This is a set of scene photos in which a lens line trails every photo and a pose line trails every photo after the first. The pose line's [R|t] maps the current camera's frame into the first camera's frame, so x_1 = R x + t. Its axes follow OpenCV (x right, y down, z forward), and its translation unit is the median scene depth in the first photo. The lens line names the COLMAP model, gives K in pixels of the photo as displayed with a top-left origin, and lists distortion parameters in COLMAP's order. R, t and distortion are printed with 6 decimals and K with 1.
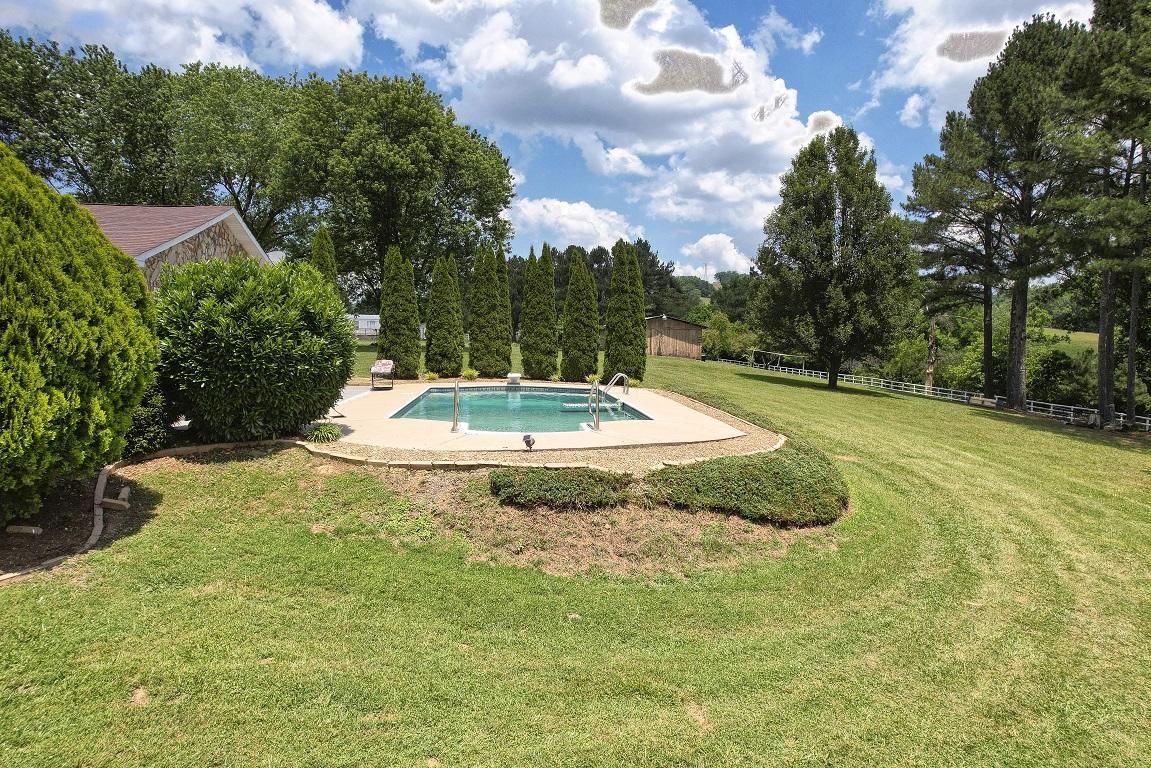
lens RADIAL K [[756.7, 0, 580.6], [0, 756.7, 386.1], [0, 0, 1]] dist [-0.026220, 0.013154]
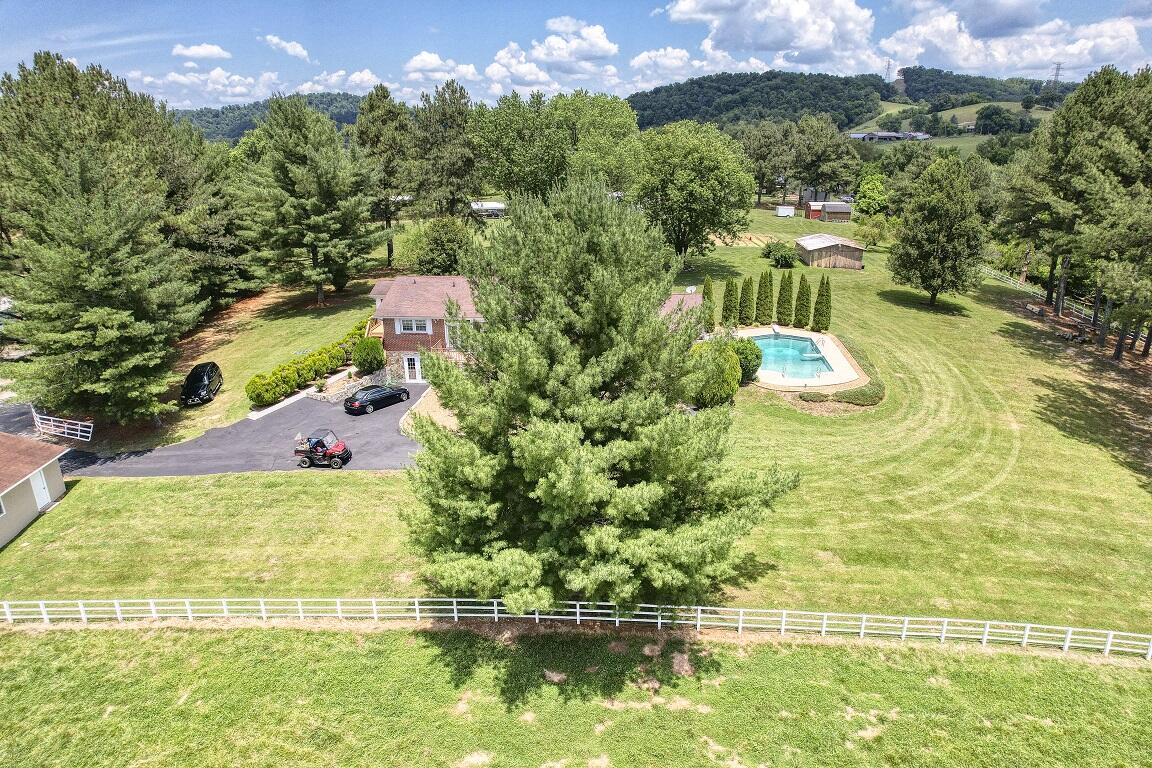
lens RADIAL K [[757.4, 0, 574.7], [0, 757.4, 380.3], [0, 0, 1]] dist [-0.026220, 0.013154]
pose [[0.977712, 0.039749, -0.206155, -0.137389], [0.015825, 0.965169, 0.261149, -0.325004], [0.209354, -0.258591, 0.943028, -0.998352]]
